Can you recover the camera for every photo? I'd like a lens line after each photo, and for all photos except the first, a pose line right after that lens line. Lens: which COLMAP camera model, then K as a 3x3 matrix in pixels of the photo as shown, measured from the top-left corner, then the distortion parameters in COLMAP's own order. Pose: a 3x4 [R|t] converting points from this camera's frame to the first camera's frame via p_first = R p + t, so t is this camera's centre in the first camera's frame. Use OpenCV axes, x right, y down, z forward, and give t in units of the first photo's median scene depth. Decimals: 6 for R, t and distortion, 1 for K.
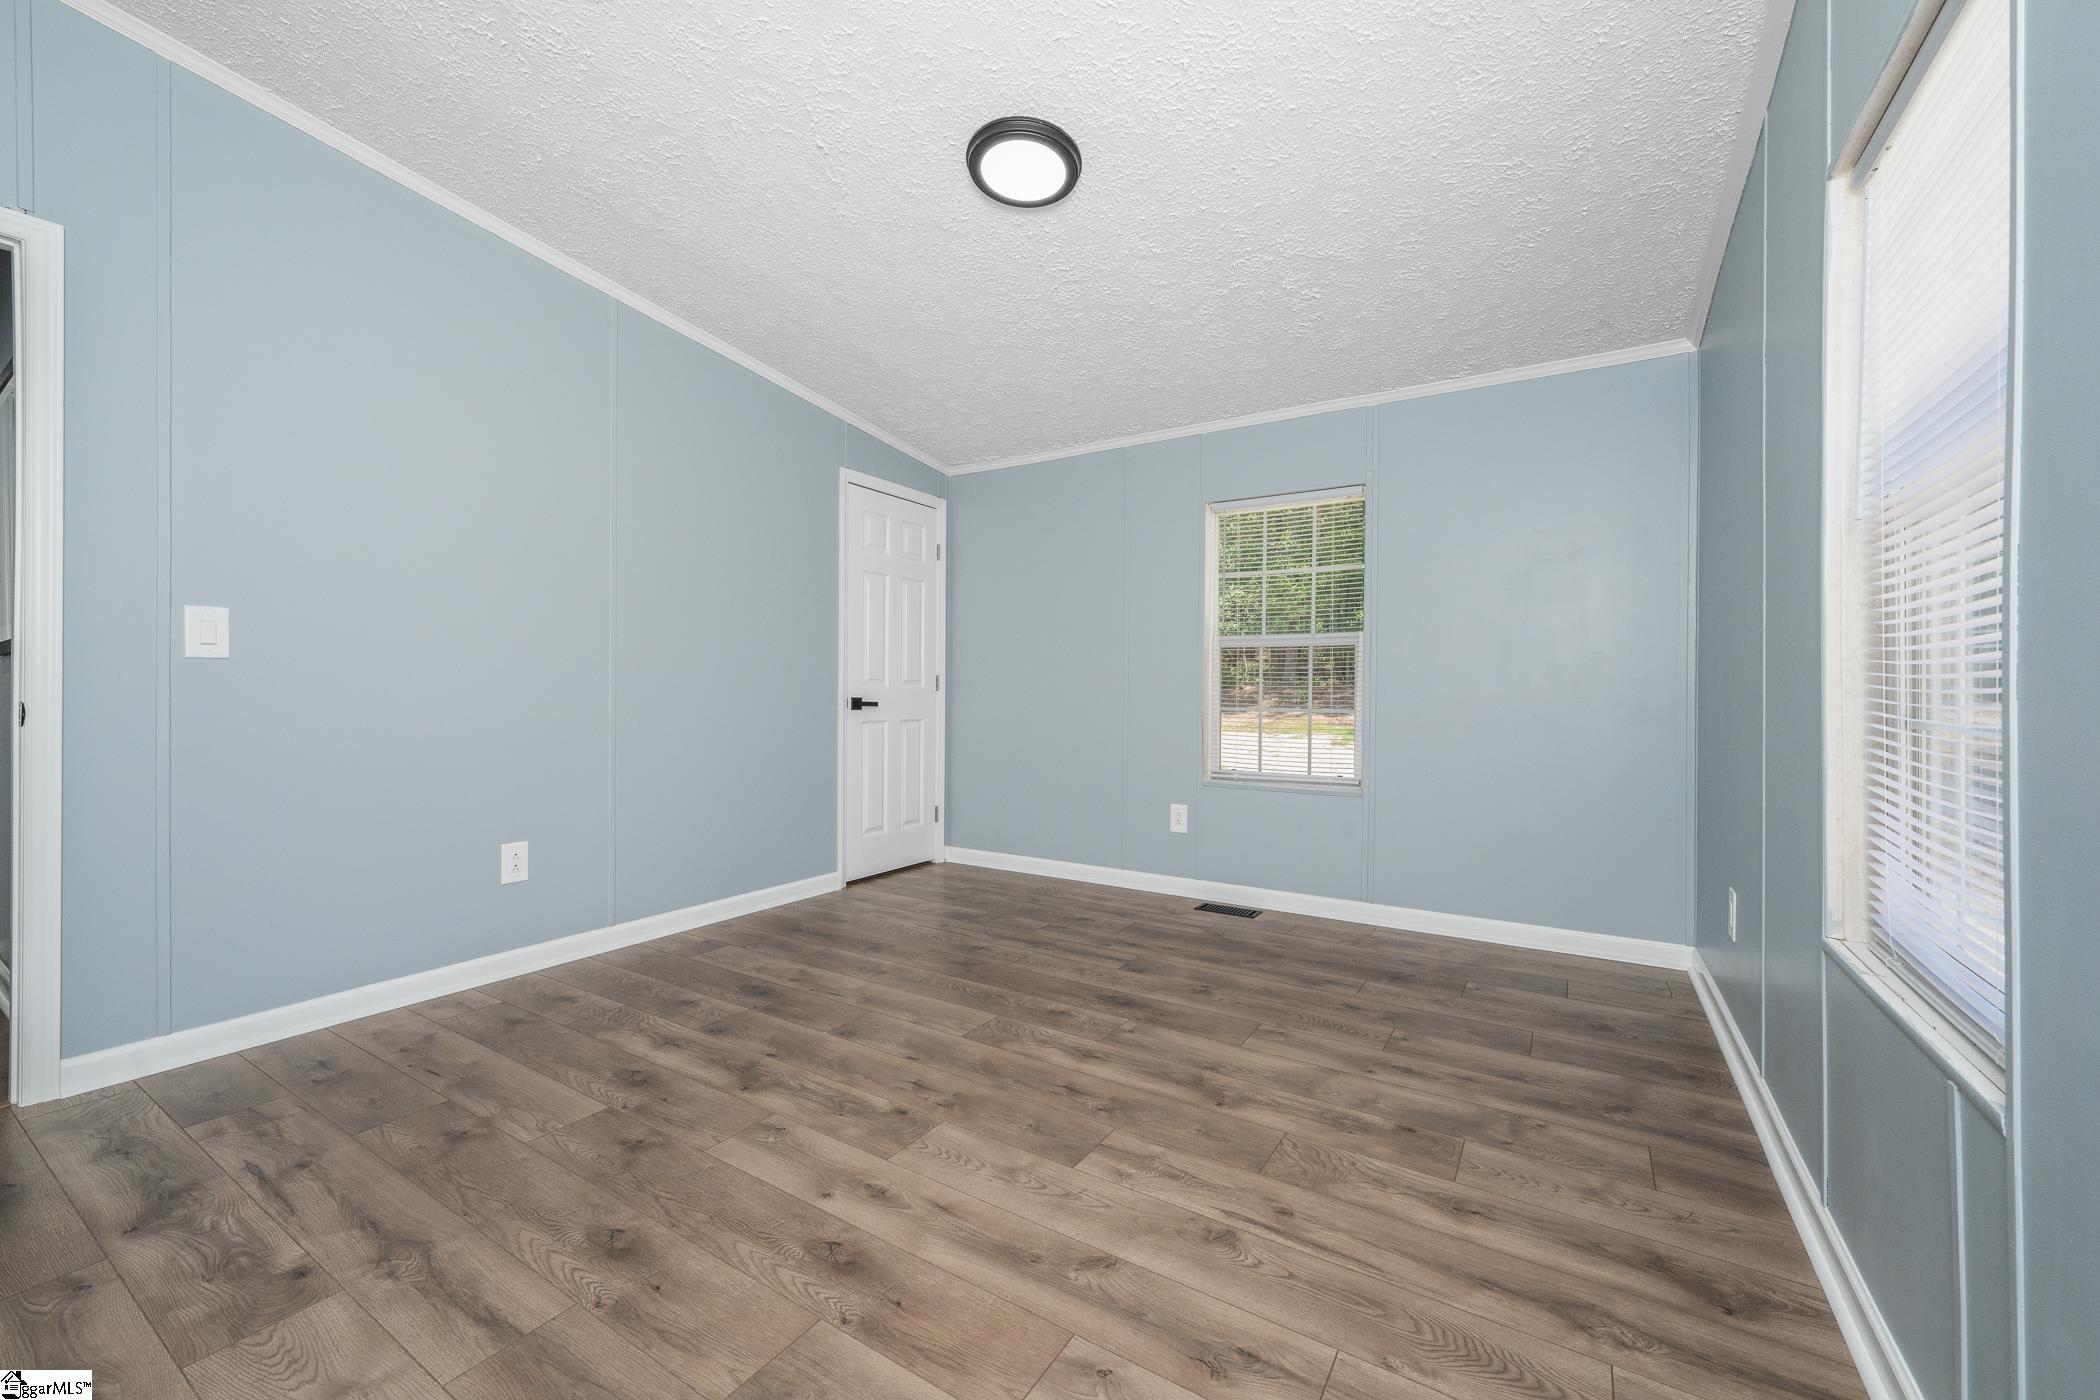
lens RADIAL K [[838.3, 0, 1028.9], [0, 838.3, 684.1], [0, 0, 1]] dist [-0.000797, -0.000119]
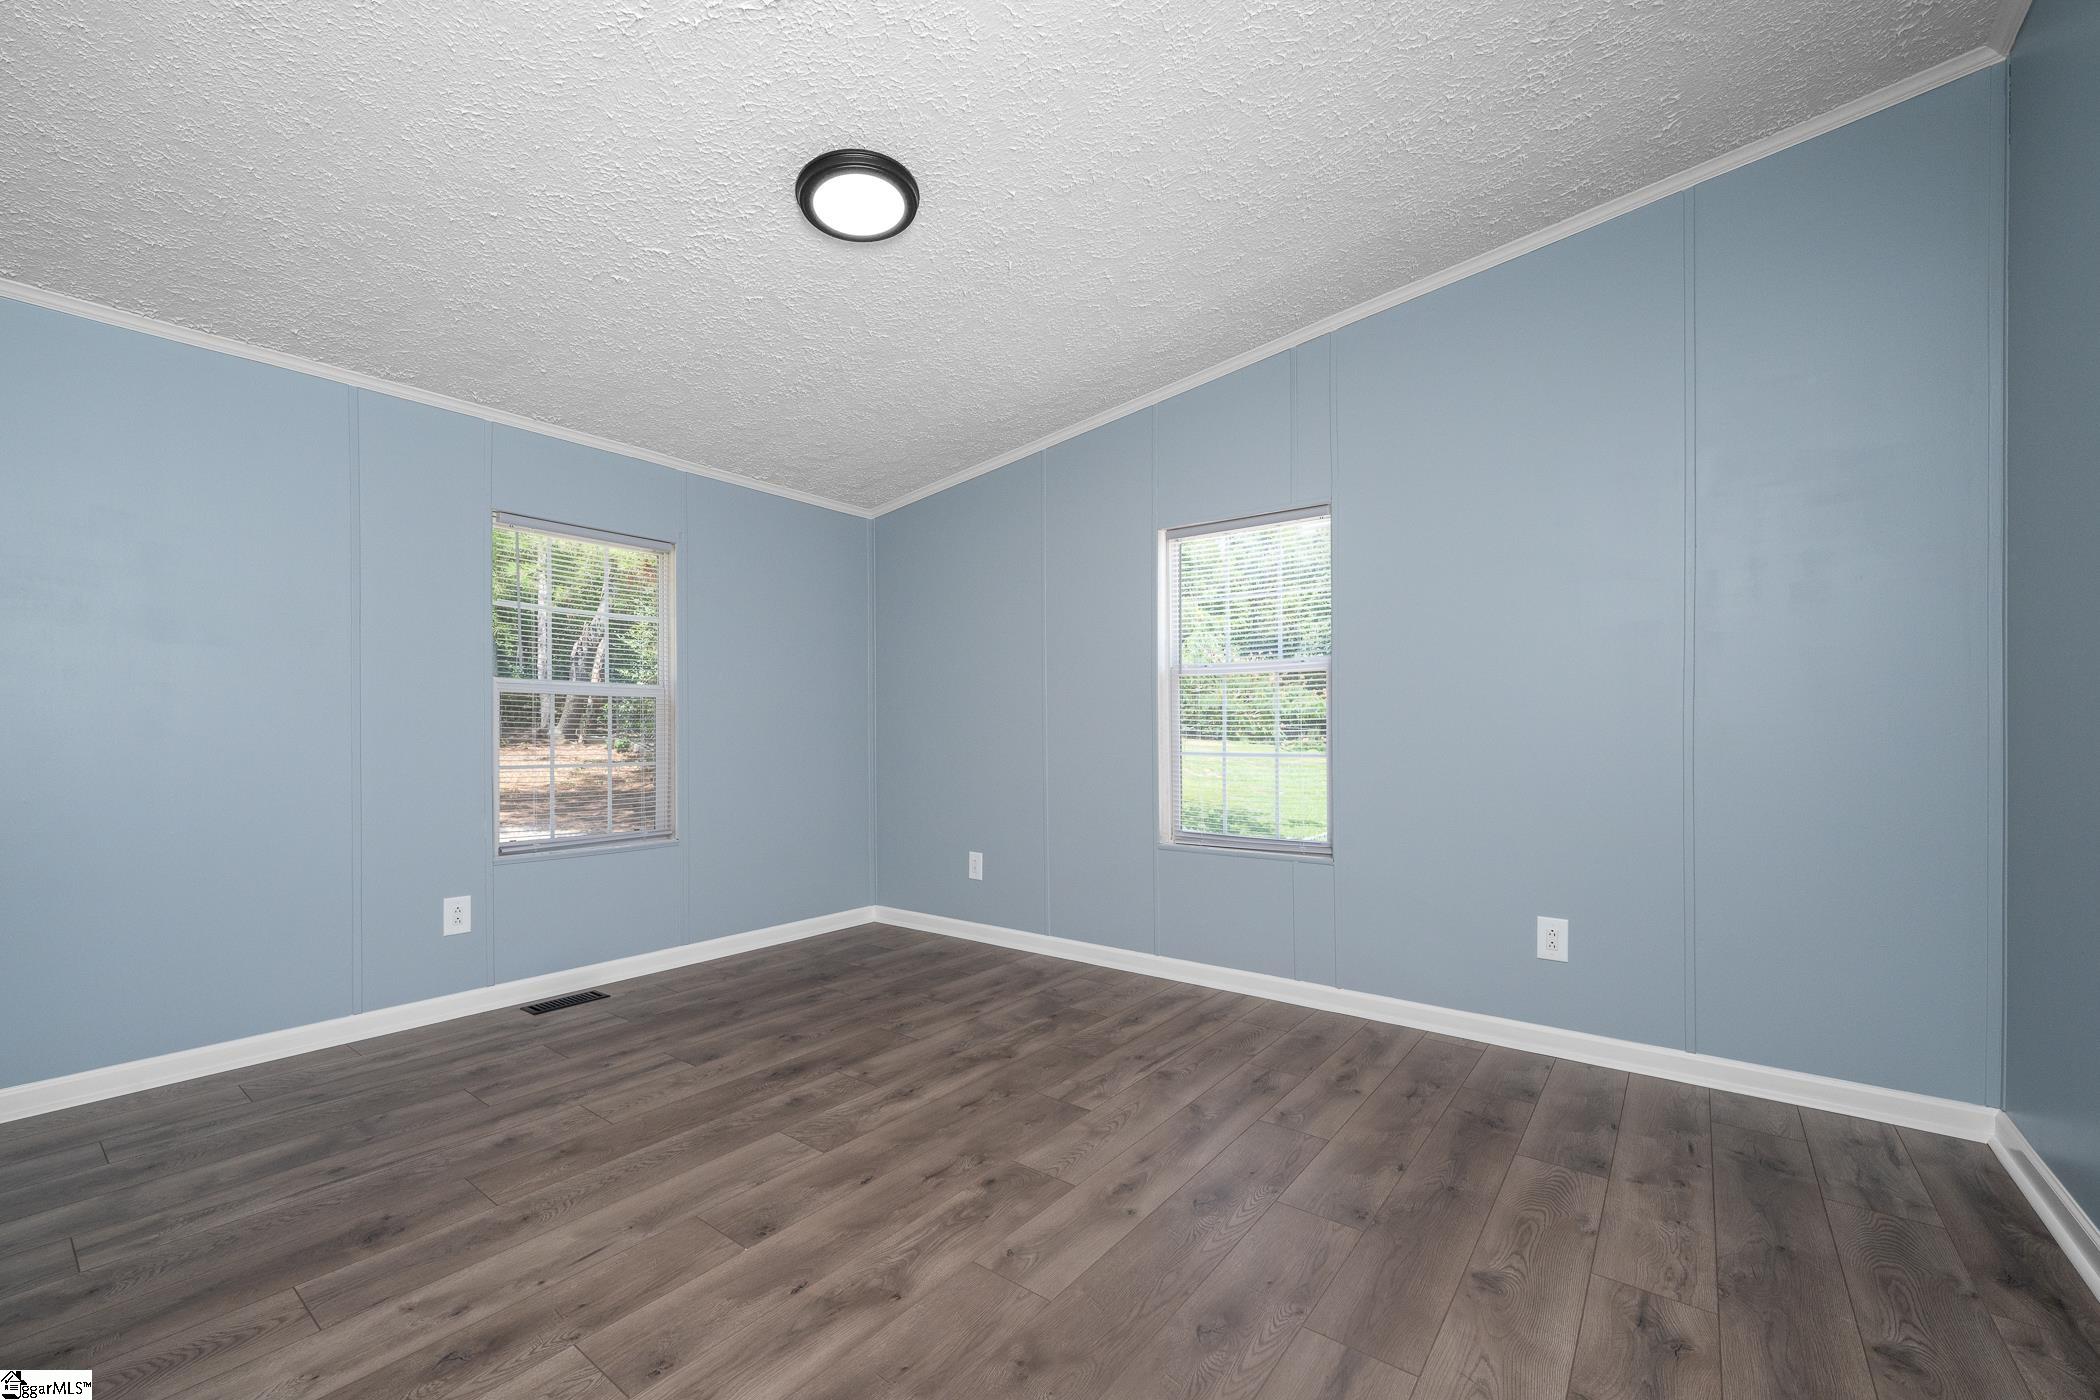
lens RADIAL K [[838.3, 0, 1051.8], [0, 838.3, 740.8], [0, 0, 1]] dist [-0.000797, -0.000119]
pose [[0.079893, -0.014332, 0.996700, -1.052992], [-0.002728, 0.999890, 0.014597, -0.022160], [-0.996800, -0.003885, 0.079845, 0.797711]]
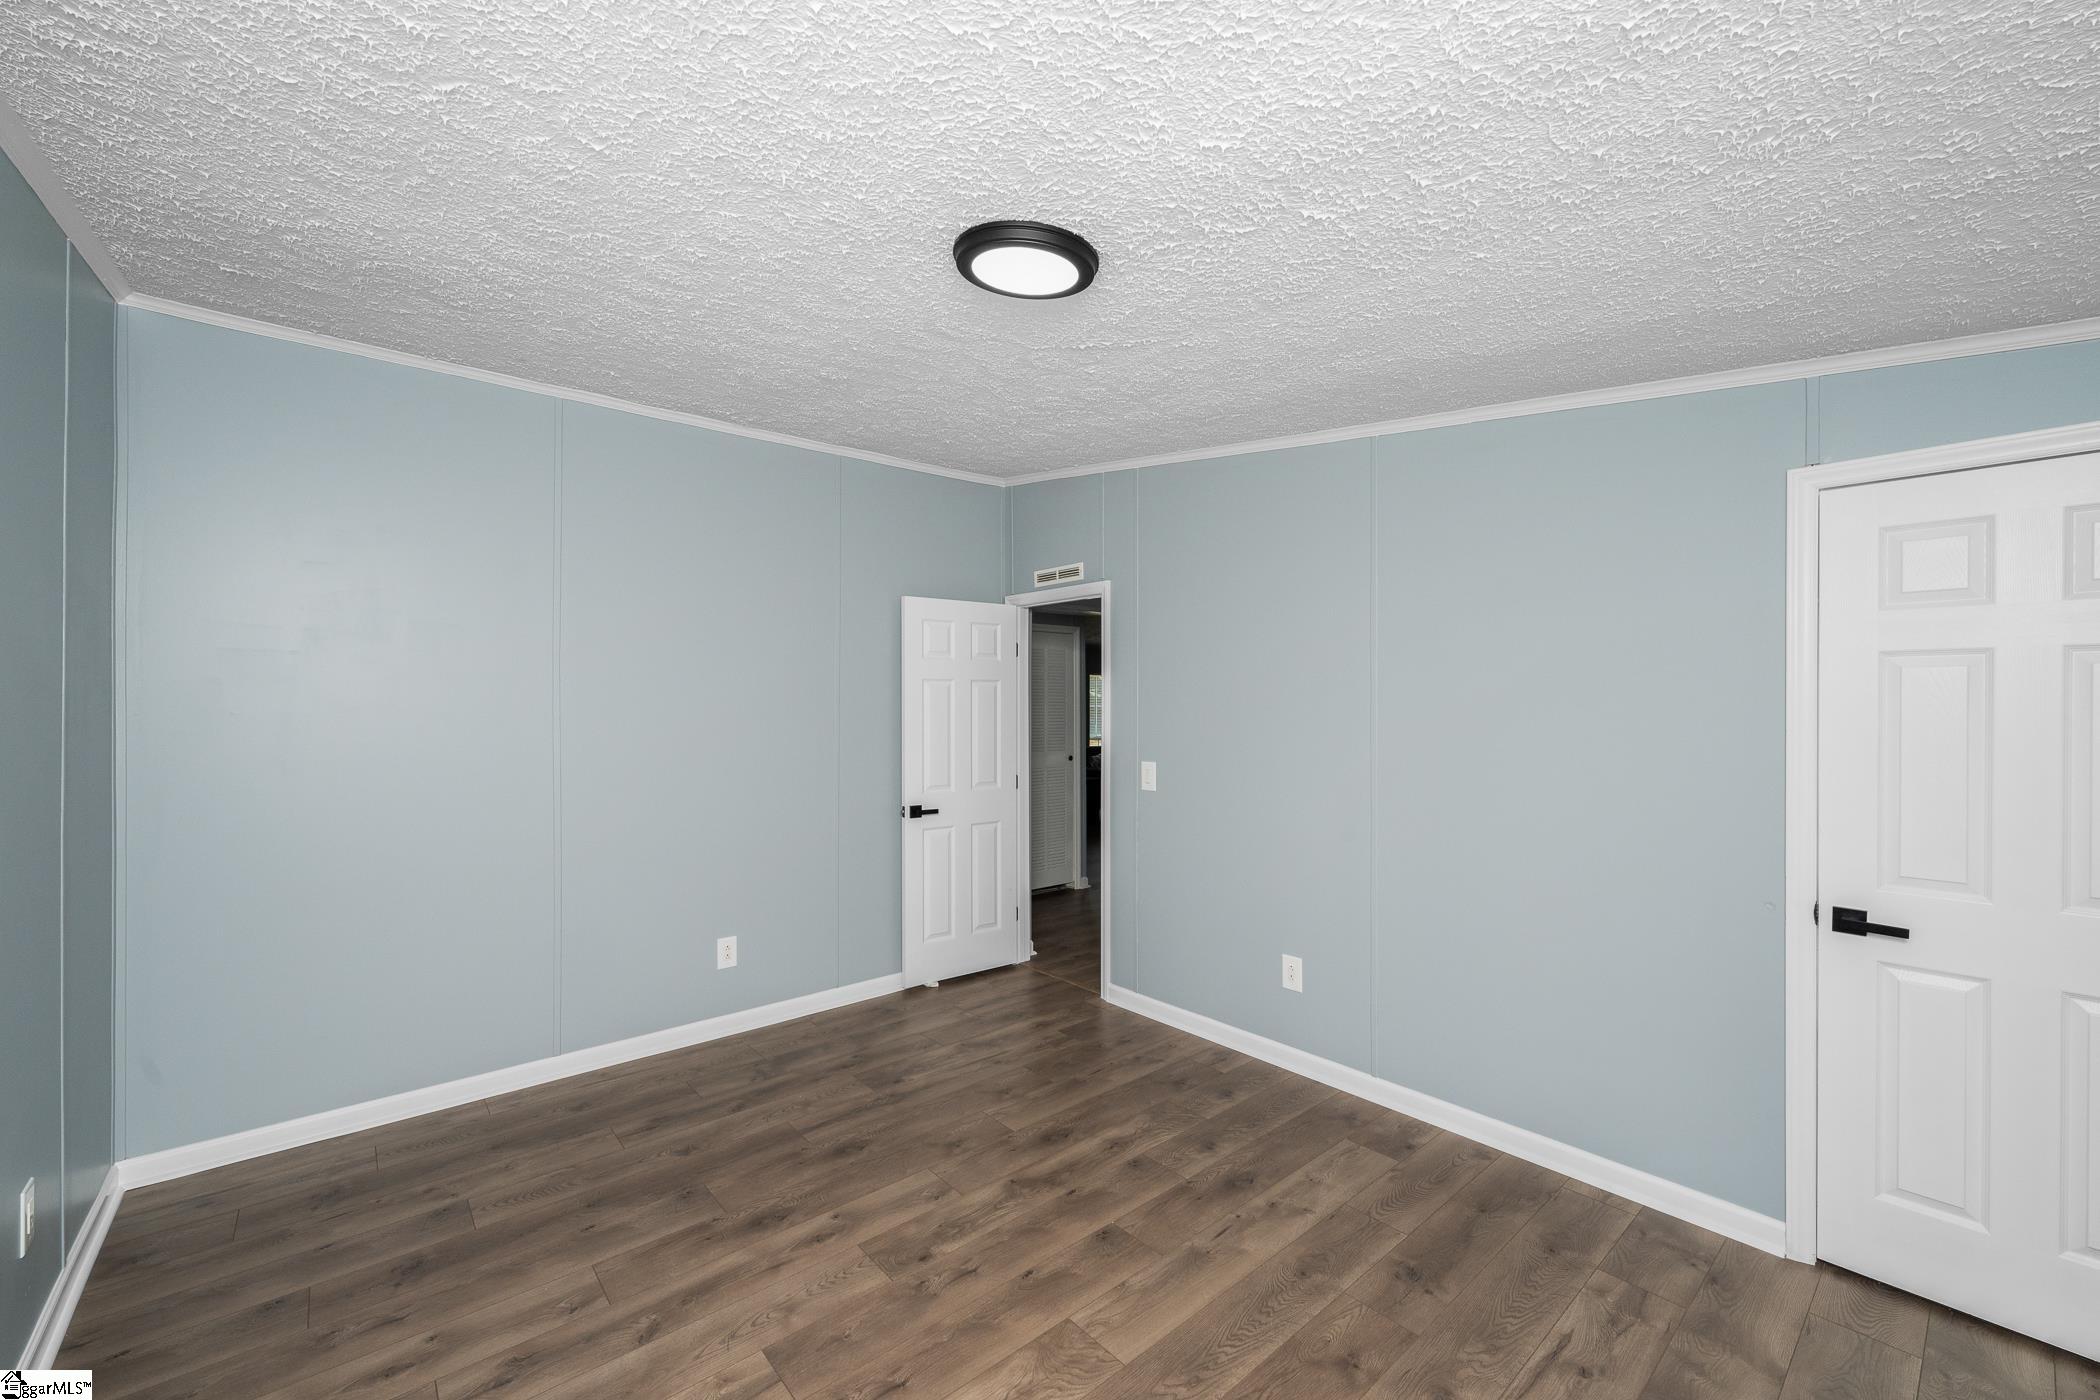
lens RADIAL K [[838.3, 0, 1063.0], [0, 838.3, 702.8], [0, 0, 1]] dist [-0.000797, -0.000119]
pose [[-0.274110, -0.006351, -0.961677, 0.841904], [0.005095, 0.999955, -0.008056, -0.220065], [0.961685, -0.007108, -0.274065, 1.406807]]
